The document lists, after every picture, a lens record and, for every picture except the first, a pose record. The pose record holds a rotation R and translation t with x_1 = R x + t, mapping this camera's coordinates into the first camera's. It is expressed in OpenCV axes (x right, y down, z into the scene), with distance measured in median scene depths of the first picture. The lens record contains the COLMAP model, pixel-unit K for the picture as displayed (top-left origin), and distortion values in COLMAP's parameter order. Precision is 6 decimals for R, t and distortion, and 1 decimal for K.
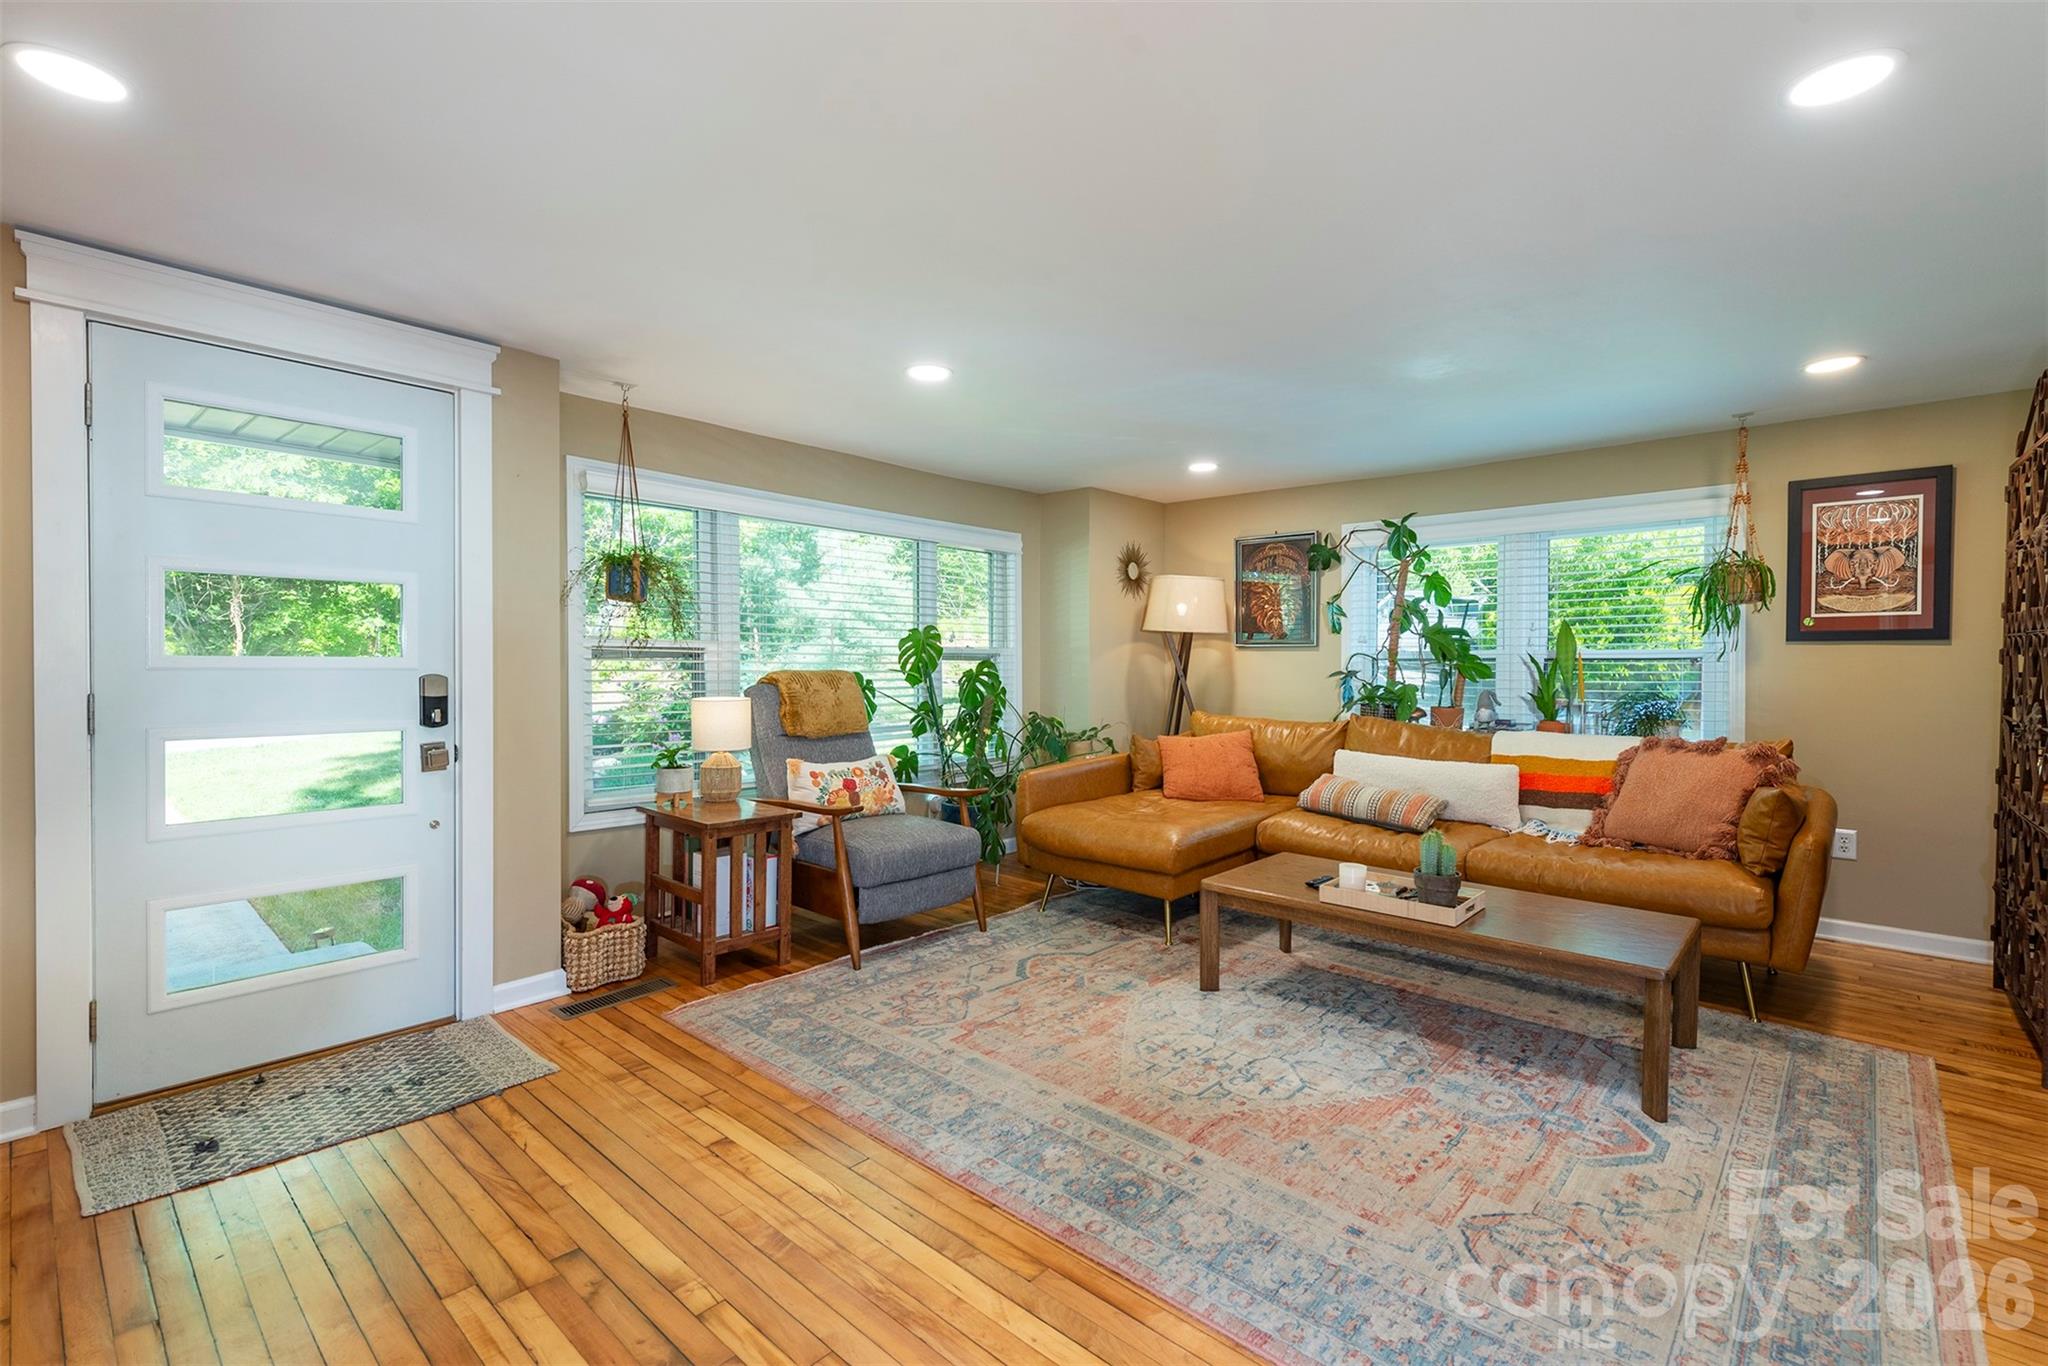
lens RADIAL K [[914.0, 0, 1006.9], [0, 914.0, 668.3], [0, 0, 1]] dist [0.013479, -0.004944]
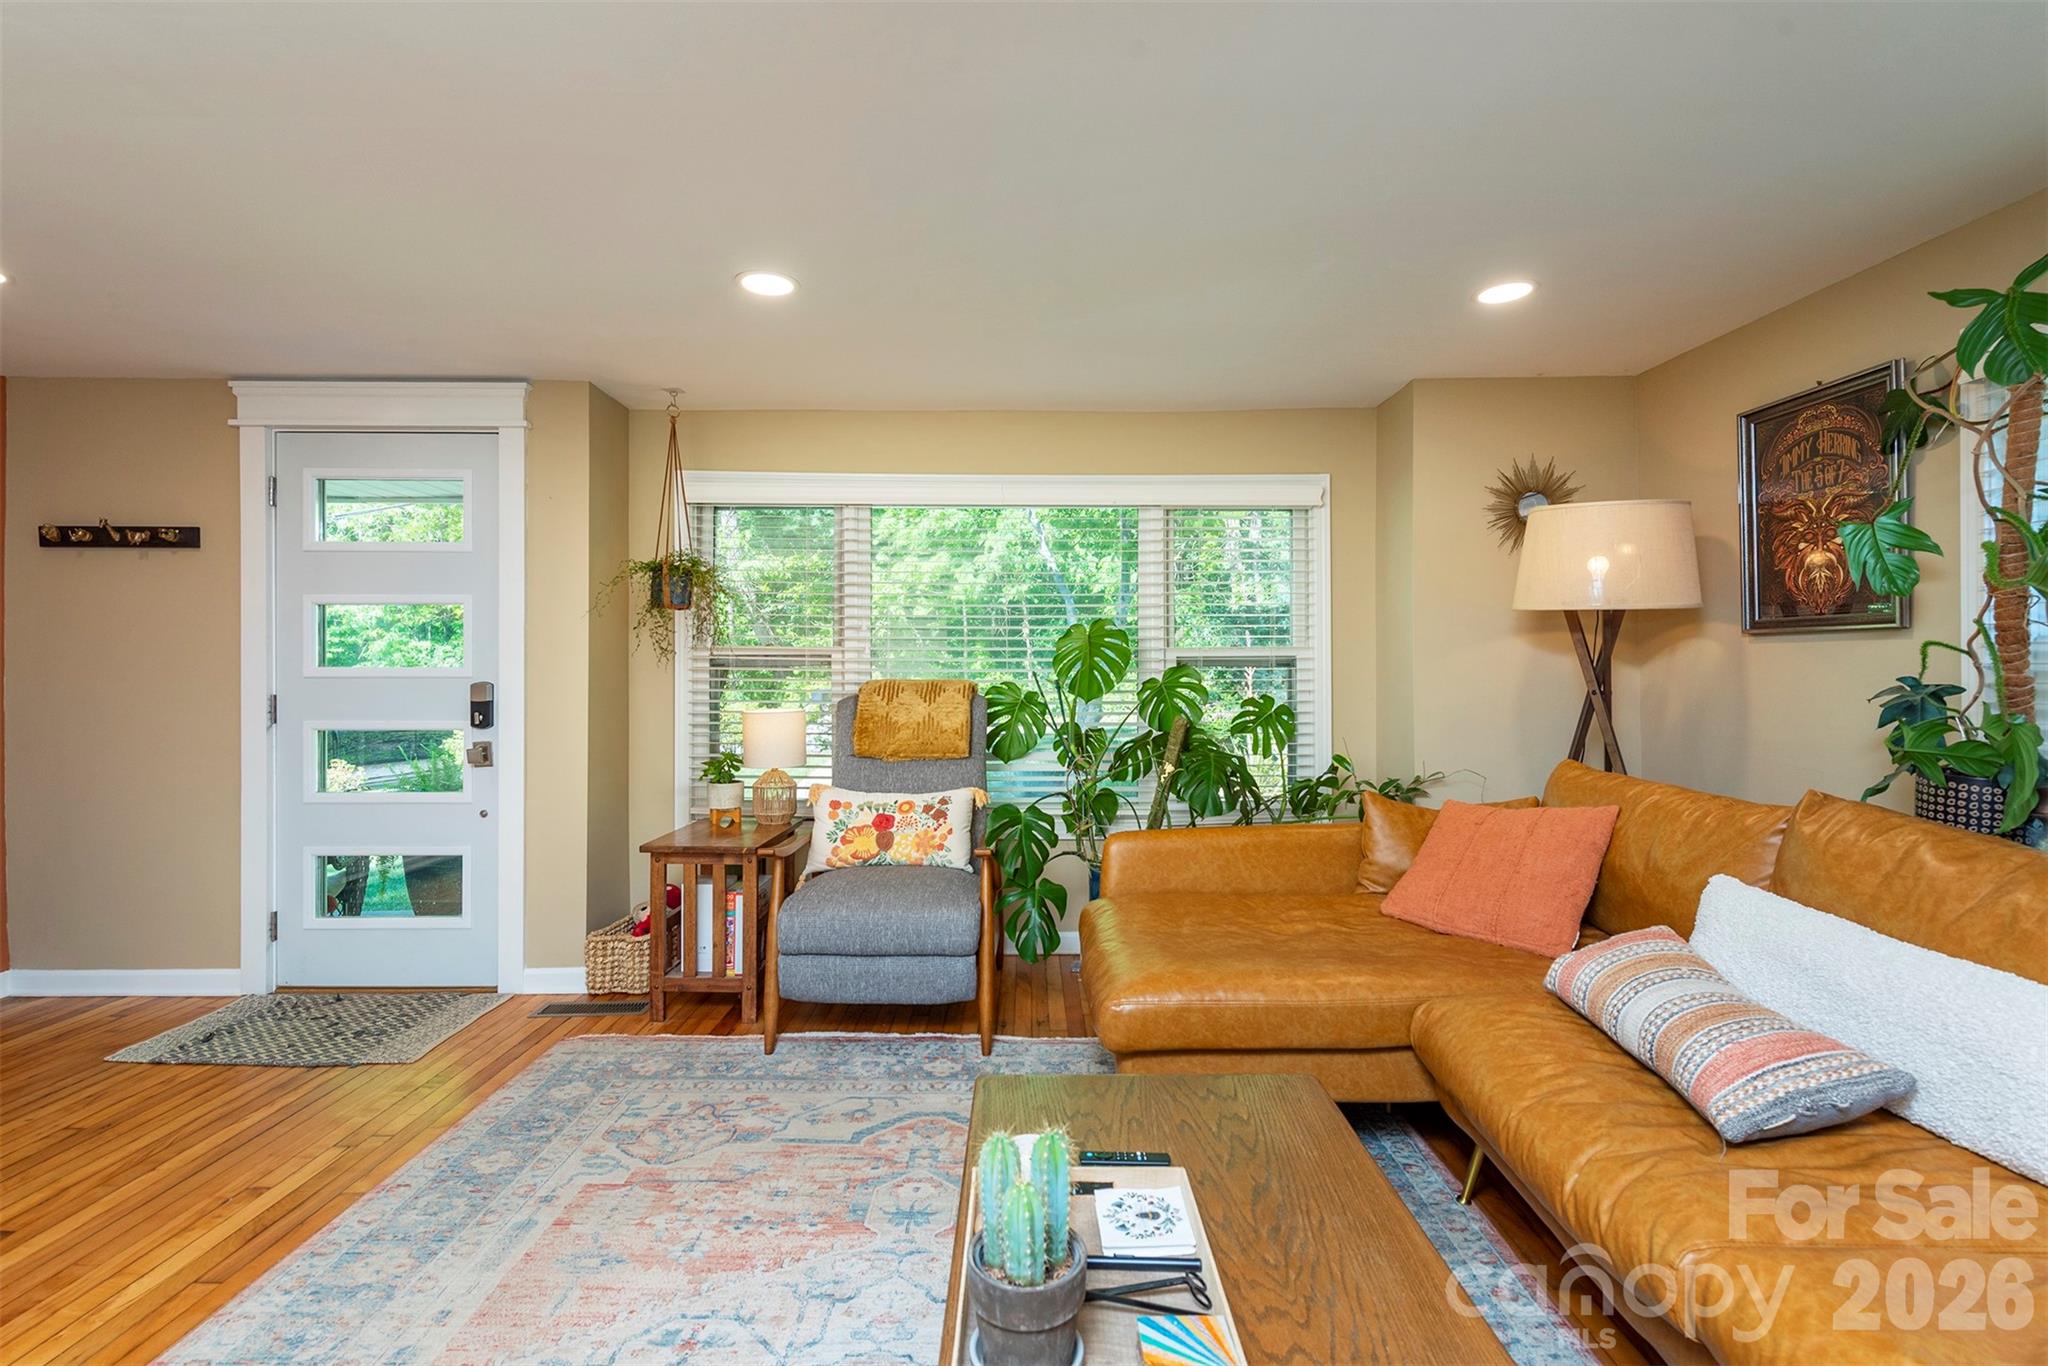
lens RADIAL K [[944.6, 0, 1039.4], [0, 944.6, 667.8], [0, 0, 1]] dist [0.007256, -0.003985]
pose [[0.672452, -0.005421, -0.740121, 0.608577], [-0.000864, 0.999967, -0.008109, -0.001729], [0.740140, 0.006093, 0.672425, 0.616545]]
